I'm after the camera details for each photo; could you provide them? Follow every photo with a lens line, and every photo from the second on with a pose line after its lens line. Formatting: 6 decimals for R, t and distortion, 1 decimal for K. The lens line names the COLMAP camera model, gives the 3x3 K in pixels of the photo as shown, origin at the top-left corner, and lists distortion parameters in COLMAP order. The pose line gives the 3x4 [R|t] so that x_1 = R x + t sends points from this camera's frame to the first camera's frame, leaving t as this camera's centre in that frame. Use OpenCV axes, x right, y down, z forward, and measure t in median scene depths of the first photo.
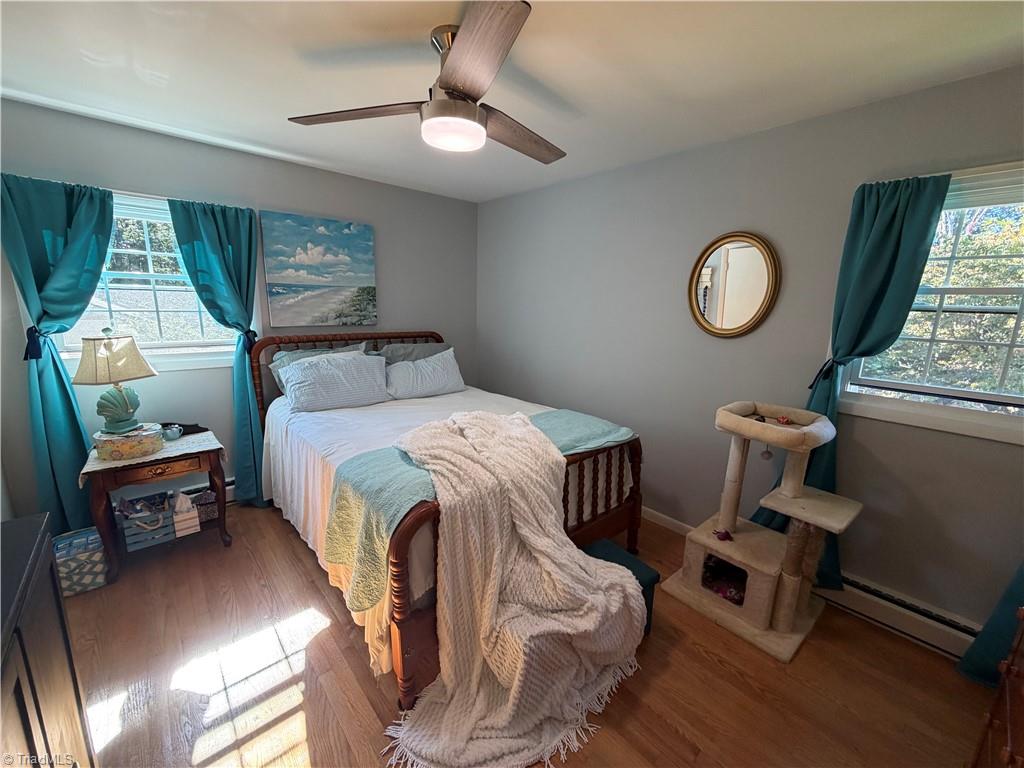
lens RADIAL K [[407.3, 0, 511.4], [0, 407.3, 384.5], [0, 0, 1]] dist [0.000059, -0.000056]
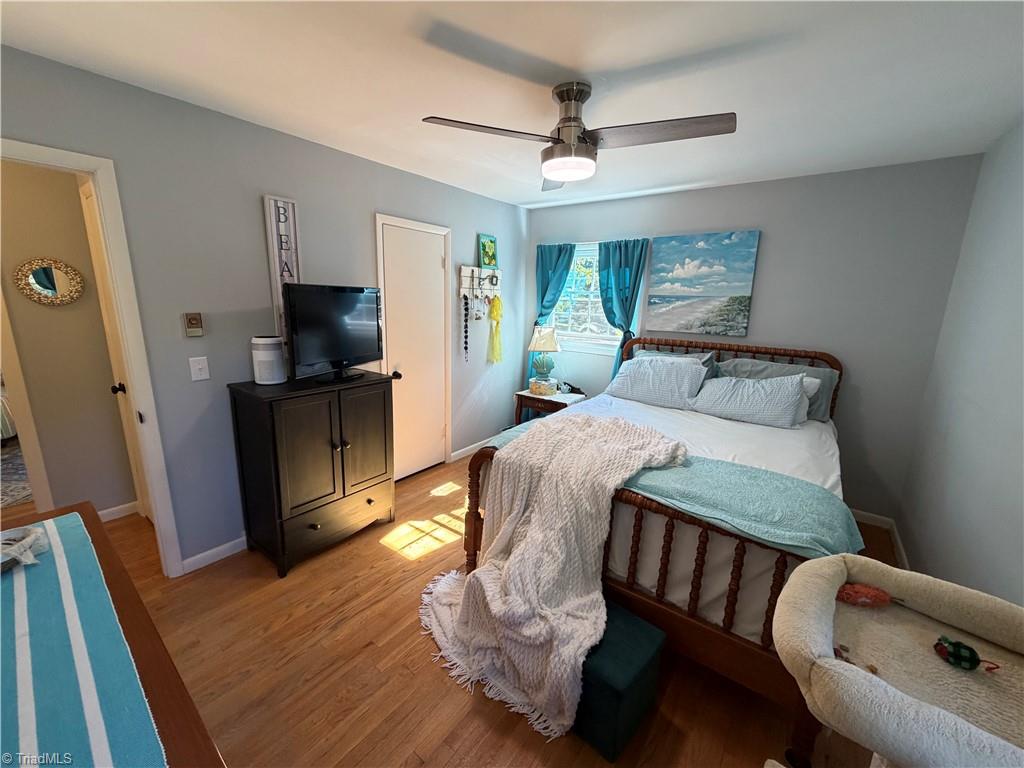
lens RADIAL K [[407.3, 0, 511.6], [0, 407.3, 384.8], [0, 0, 1]] dist [0.000059, -0.000056]
pose [[0.202063, 0.188442, -0.961072, 0.546158], [-0.217060, 0.965526, 0.143679, -0.067795], [0.955016, 0.179578, 0.236000, 0.335054]]
